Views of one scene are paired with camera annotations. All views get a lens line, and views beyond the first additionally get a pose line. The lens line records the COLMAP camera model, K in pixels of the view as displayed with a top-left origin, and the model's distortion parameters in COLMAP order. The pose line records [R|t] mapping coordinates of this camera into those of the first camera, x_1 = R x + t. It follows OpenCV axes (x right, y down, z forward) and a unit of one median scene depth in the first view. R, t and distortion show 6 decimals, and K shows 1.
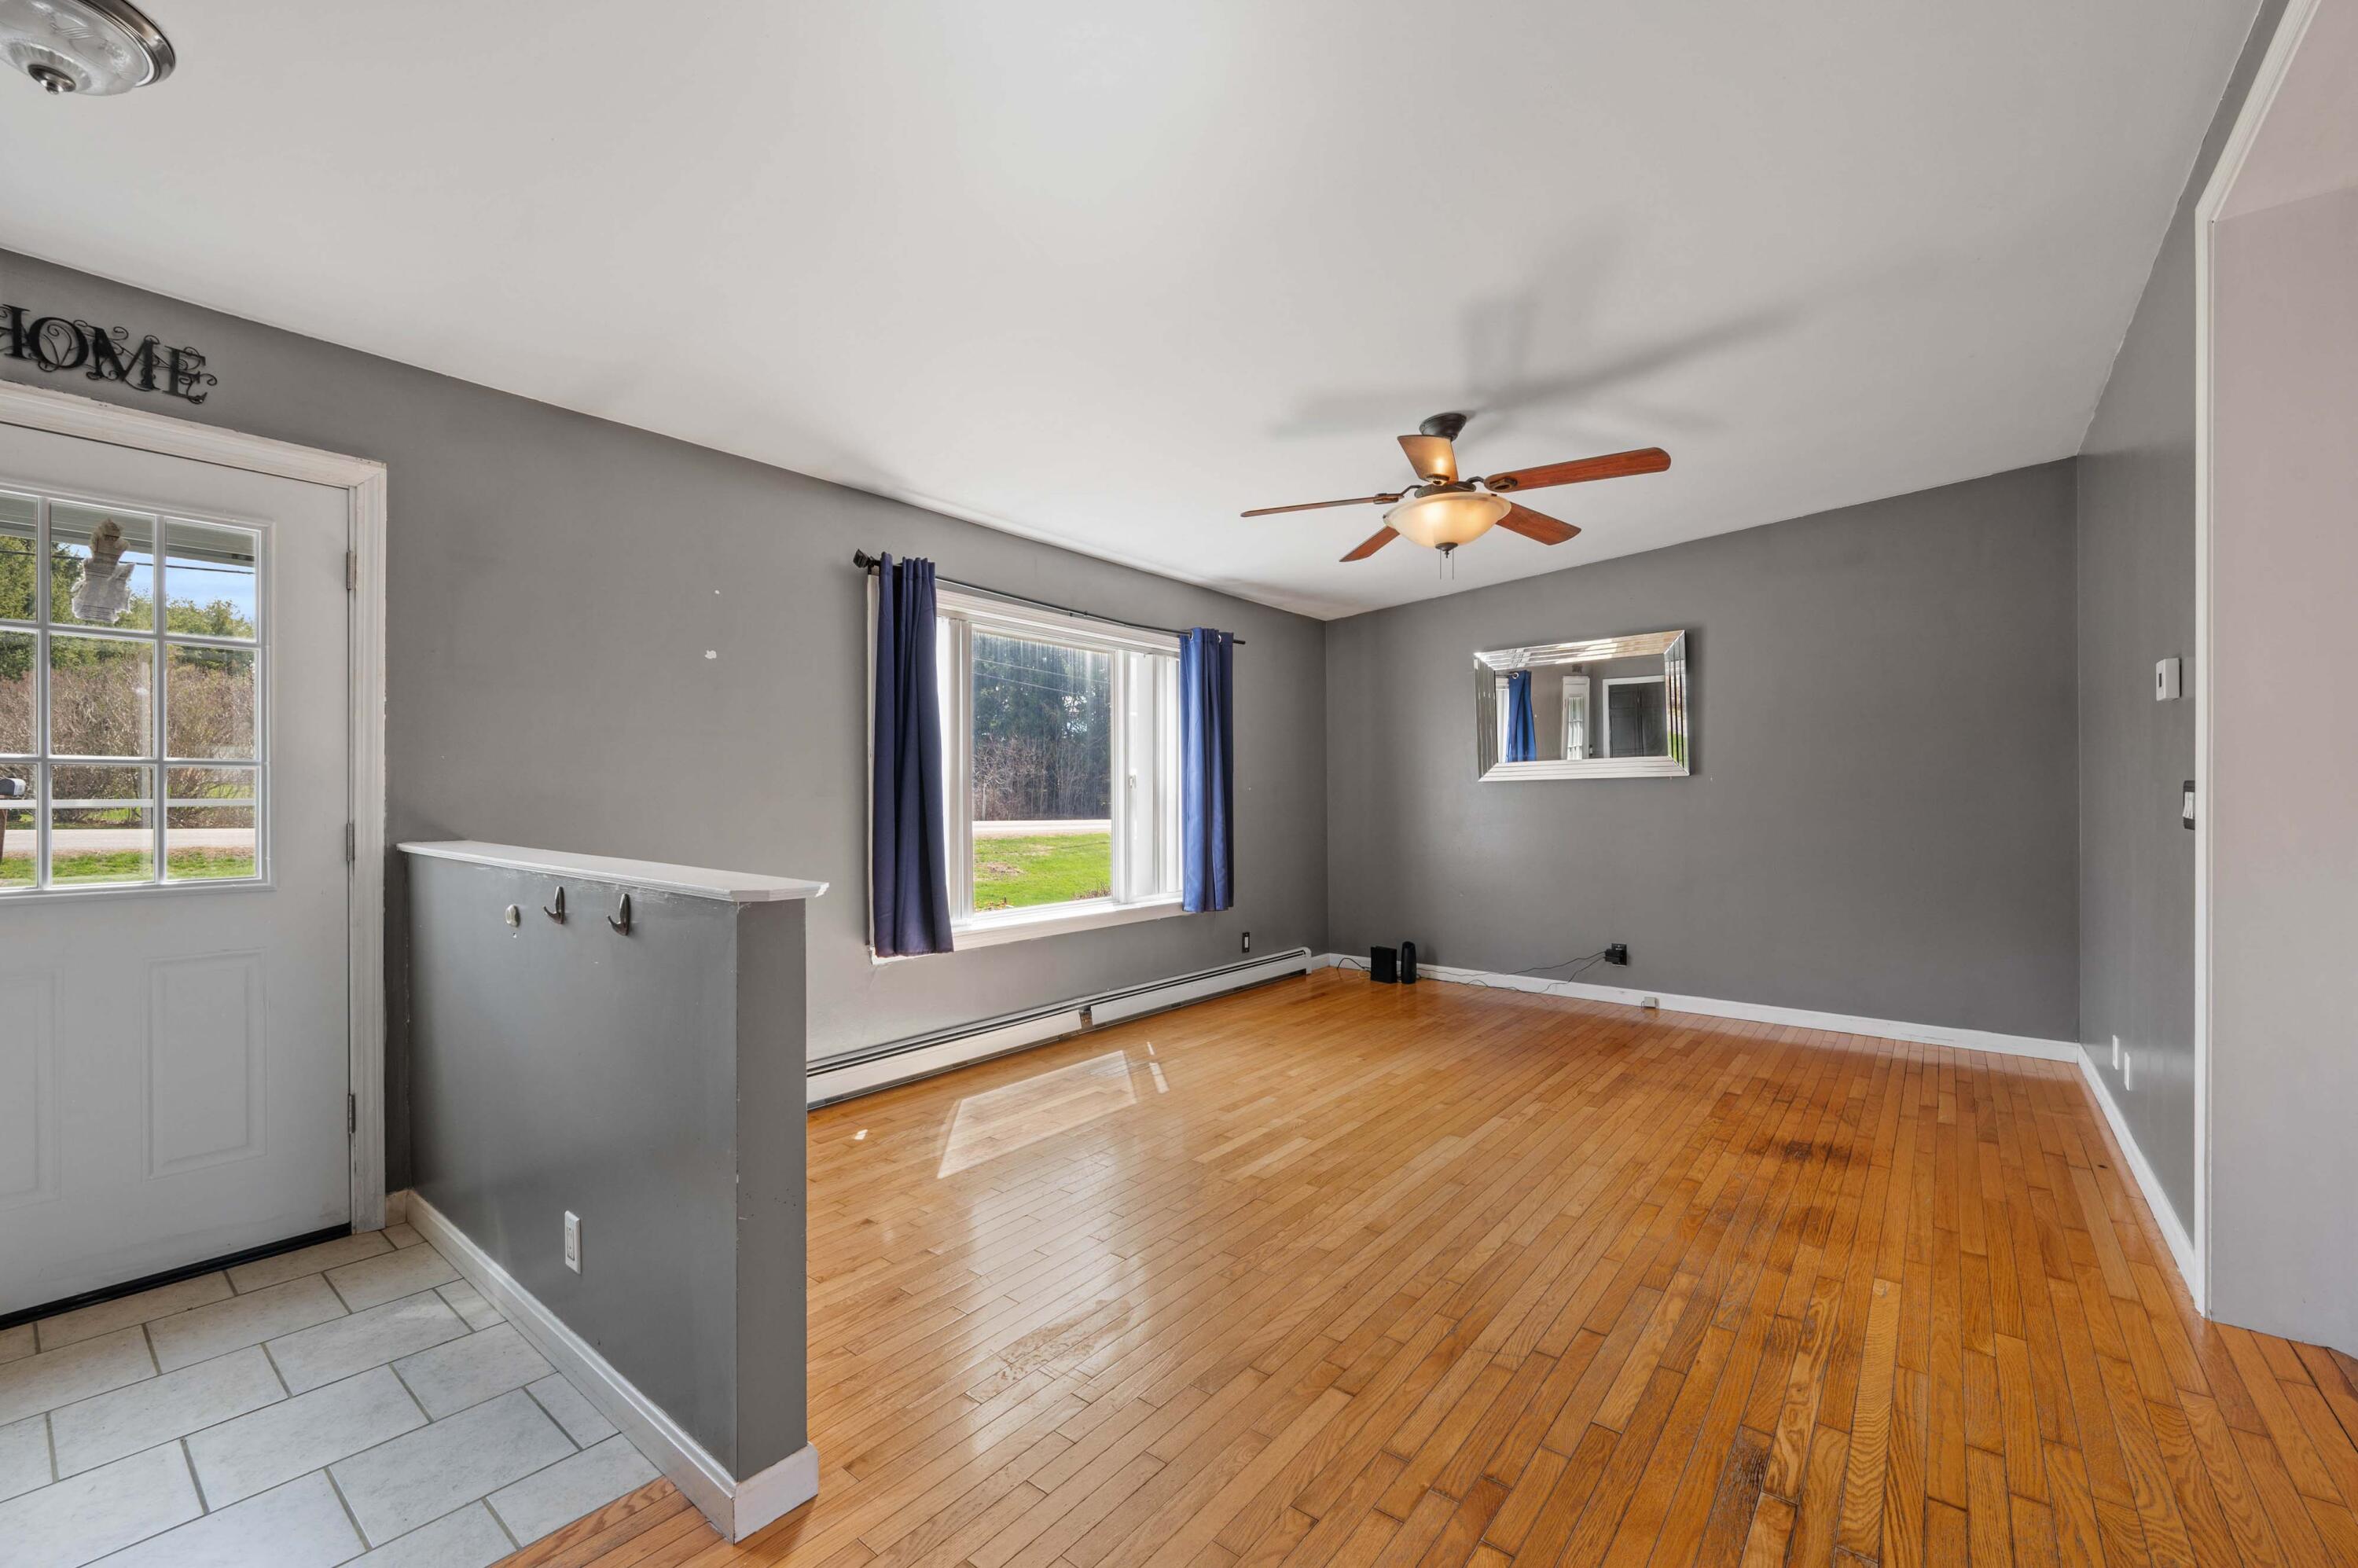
lens RADIAL K [[983.9, 0, 1162.5], [0, 983.9, 779.0], [0, 0, 1]] dist [-0.001285, -0.000117]
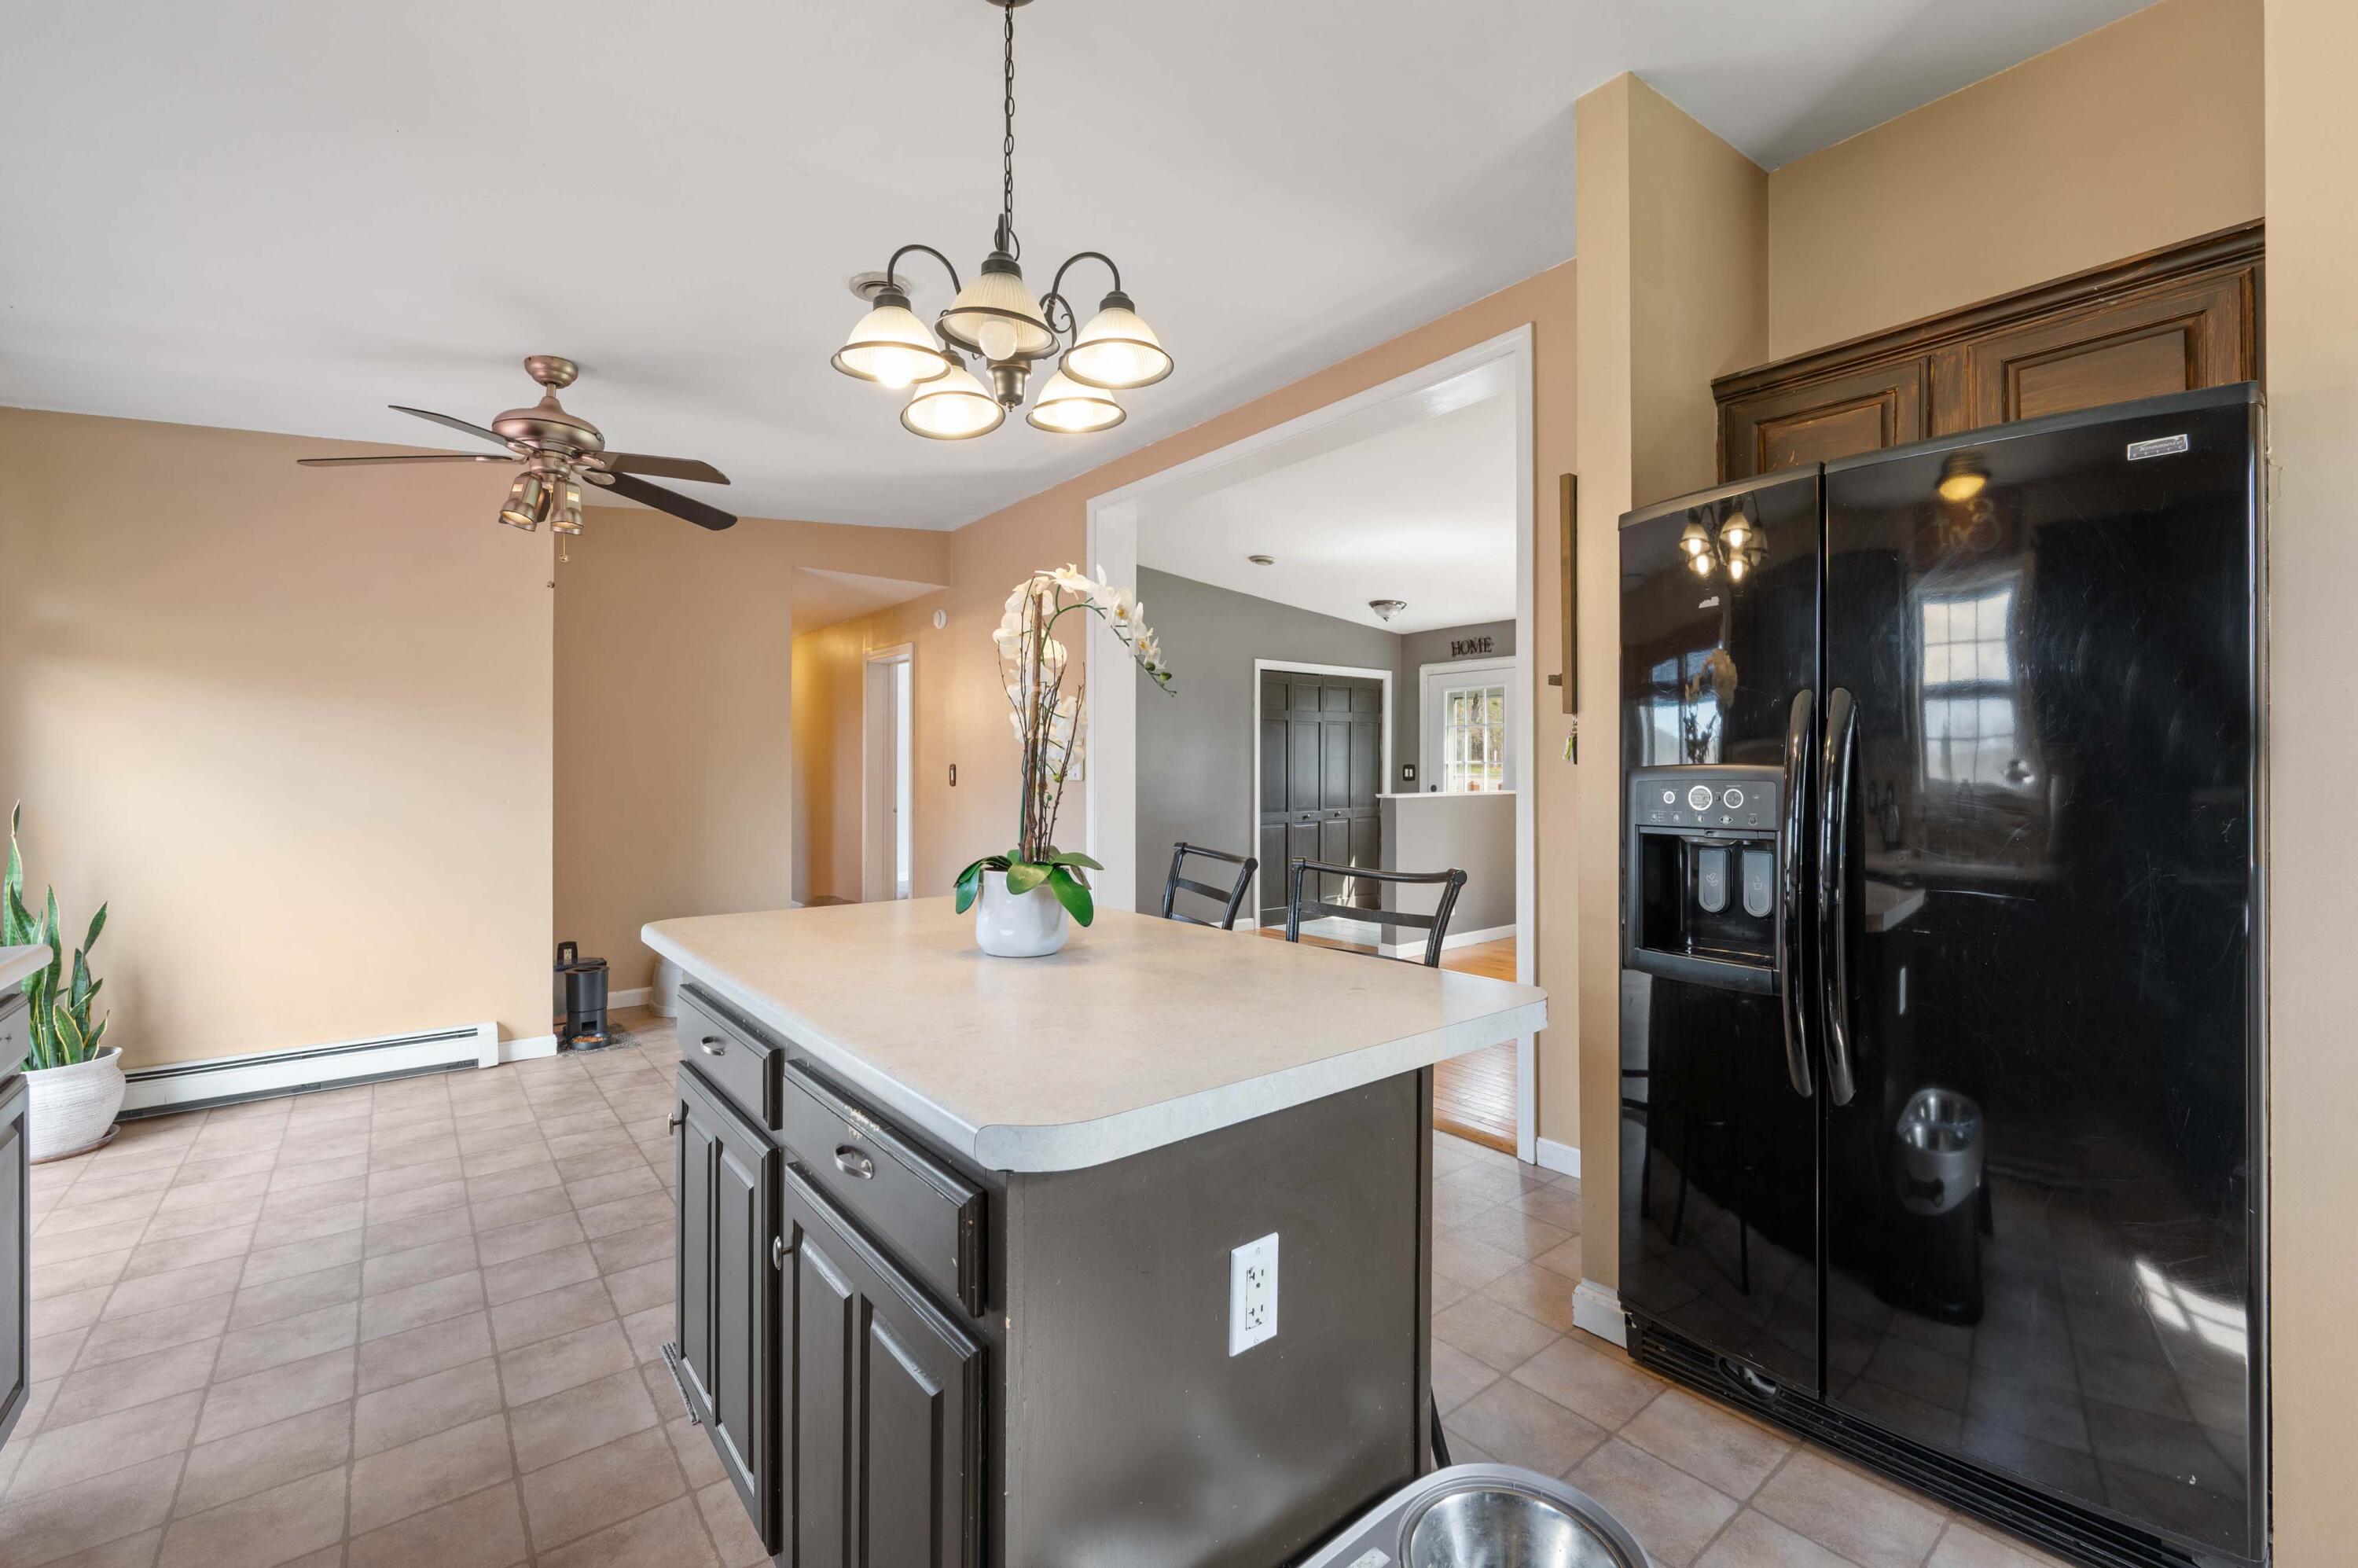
lens RADIAL K [[983.9, 0, 1199.0], [0, 983.9, 767.4], [0, 0, 1]] dist [-0.001285, -0.000117]
pose [[-0.208531, -0.006218, -0.977996, 1.480838], [0.015021, 0.999841, -0.009560, 0.008788], [0.977900, -0.016684, -0.208404, 0.452037]]
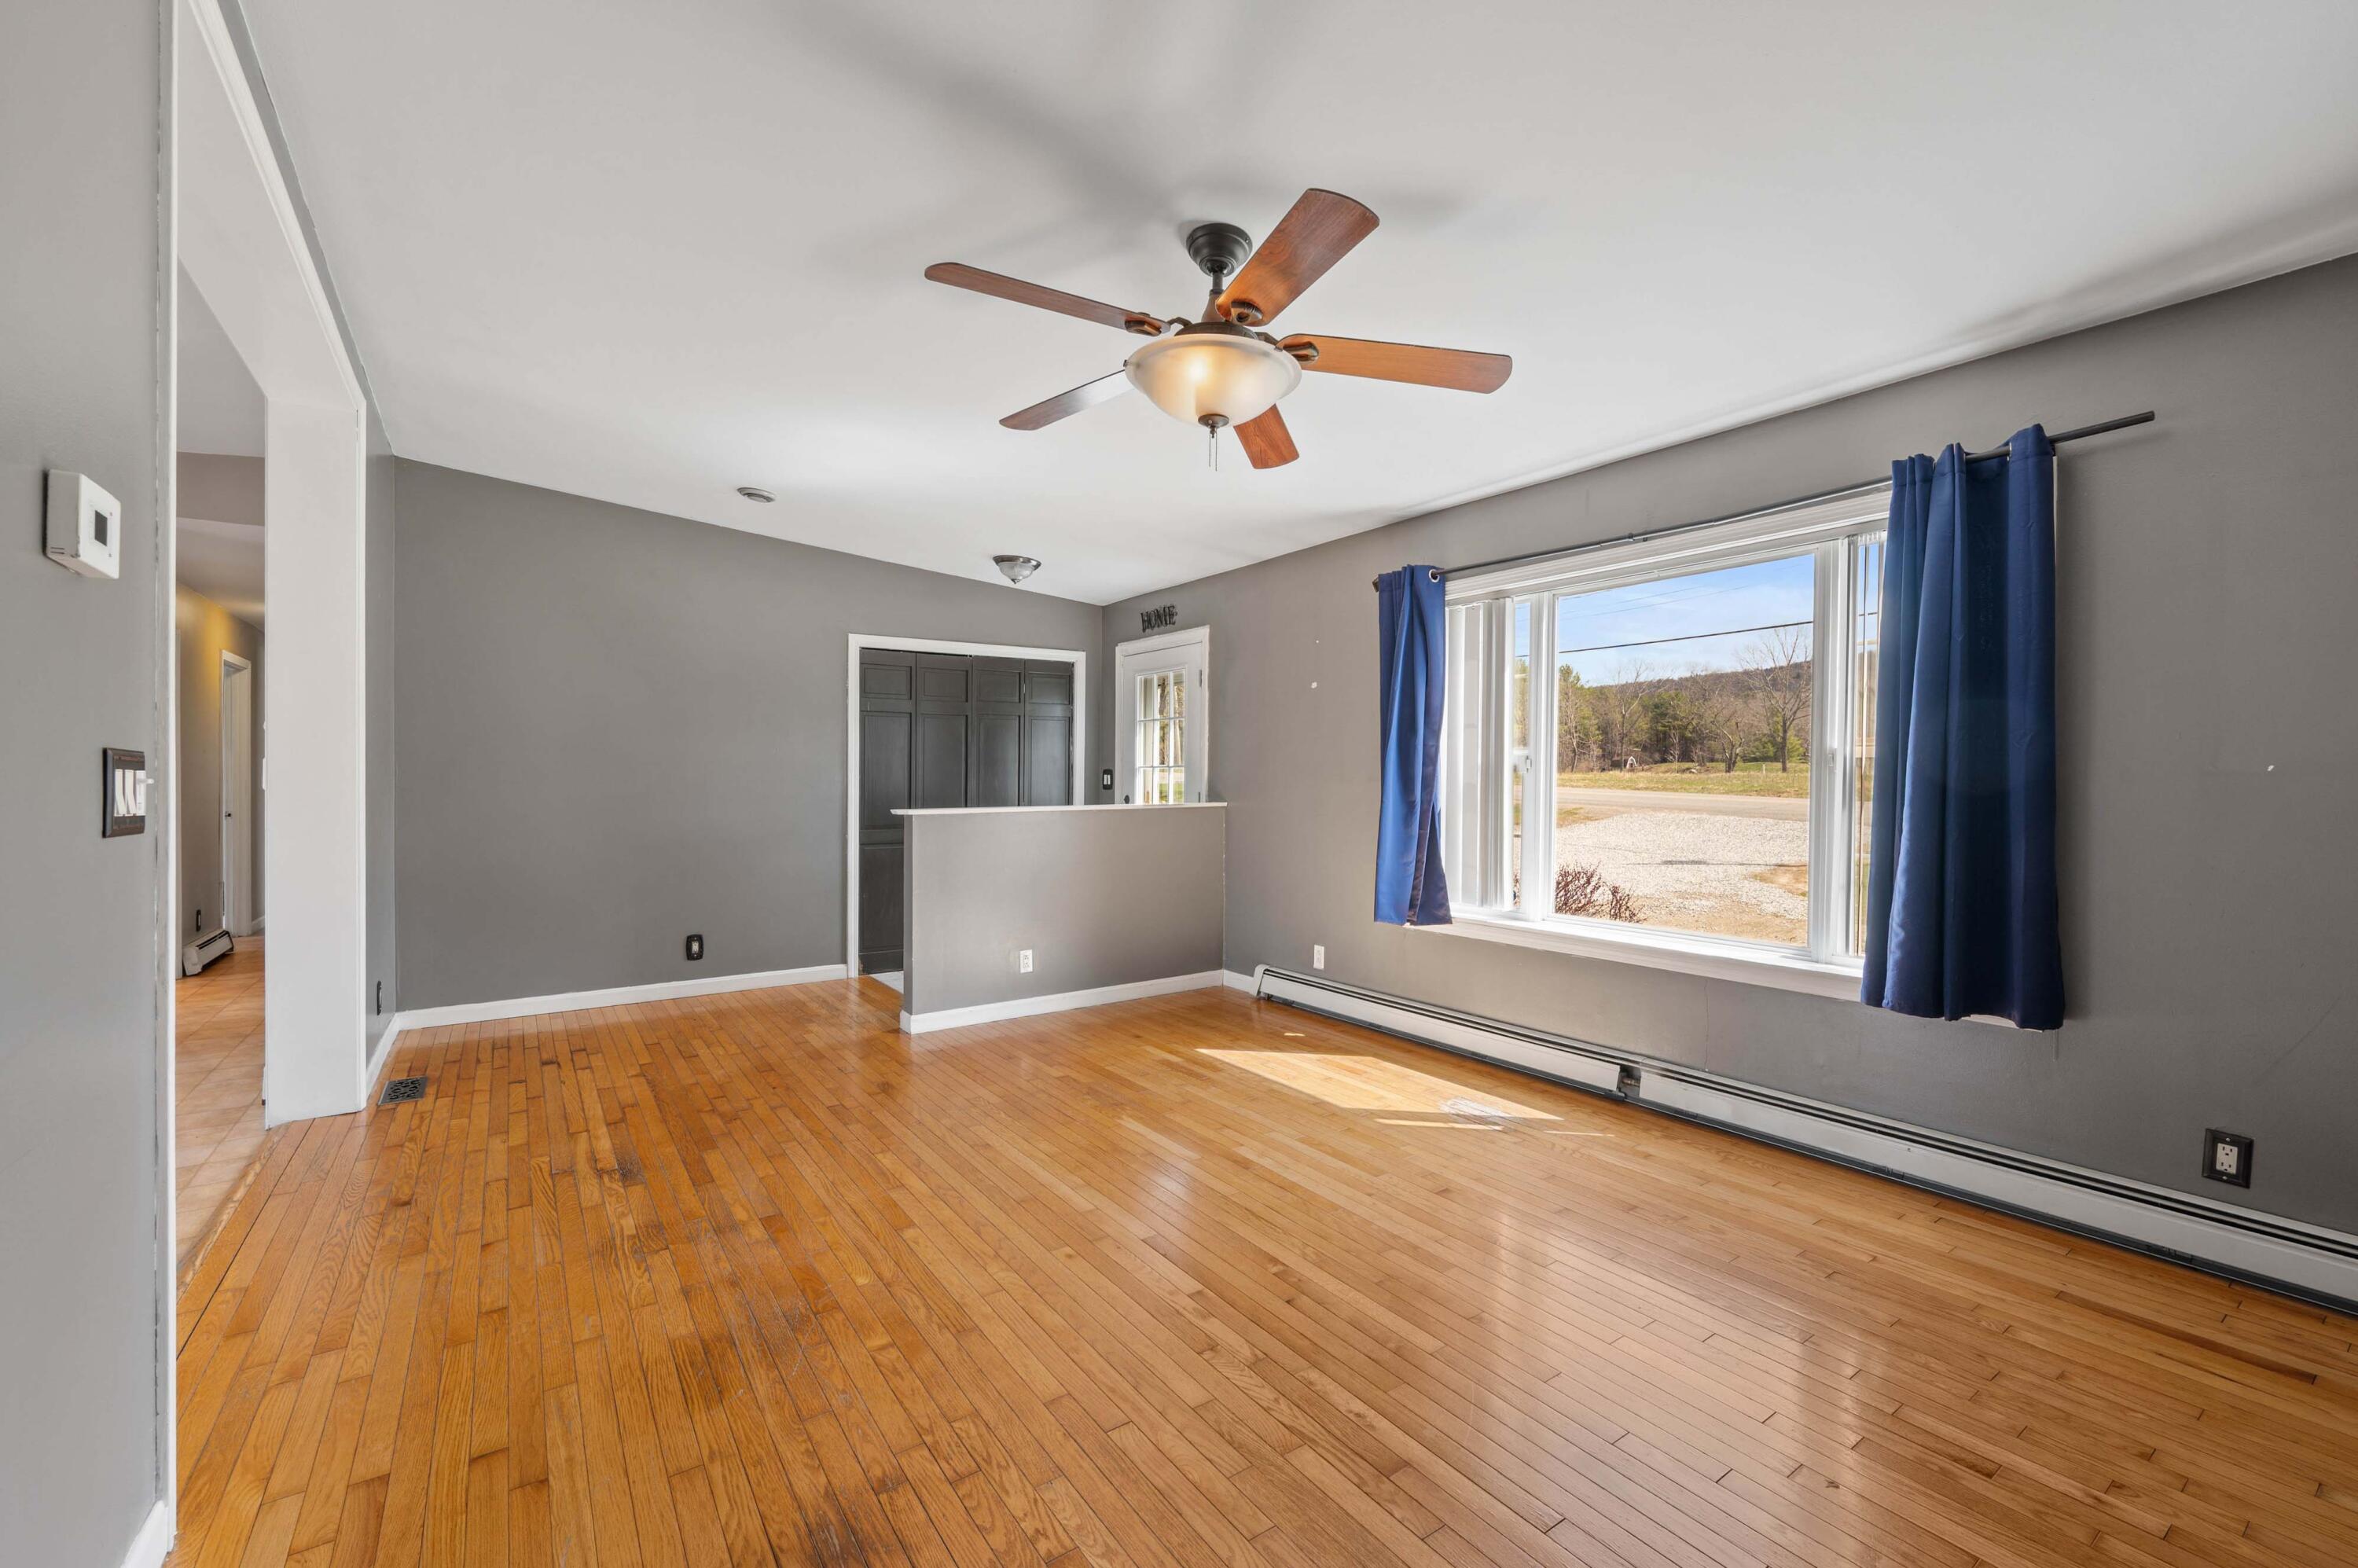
lens RADIAL K [[983.9, 0, 1211.5], [0, 983.9, 780.9], [0, 0, 1]] dist [-0.001285, -0.000117]
pose [[-0.272688, 0.001694, -0.962101, 0.882645], [0.012125, 0.999925, -0.001676, 0.015127], [0.962026, -0.012122, -0.272688, 1.099442]]
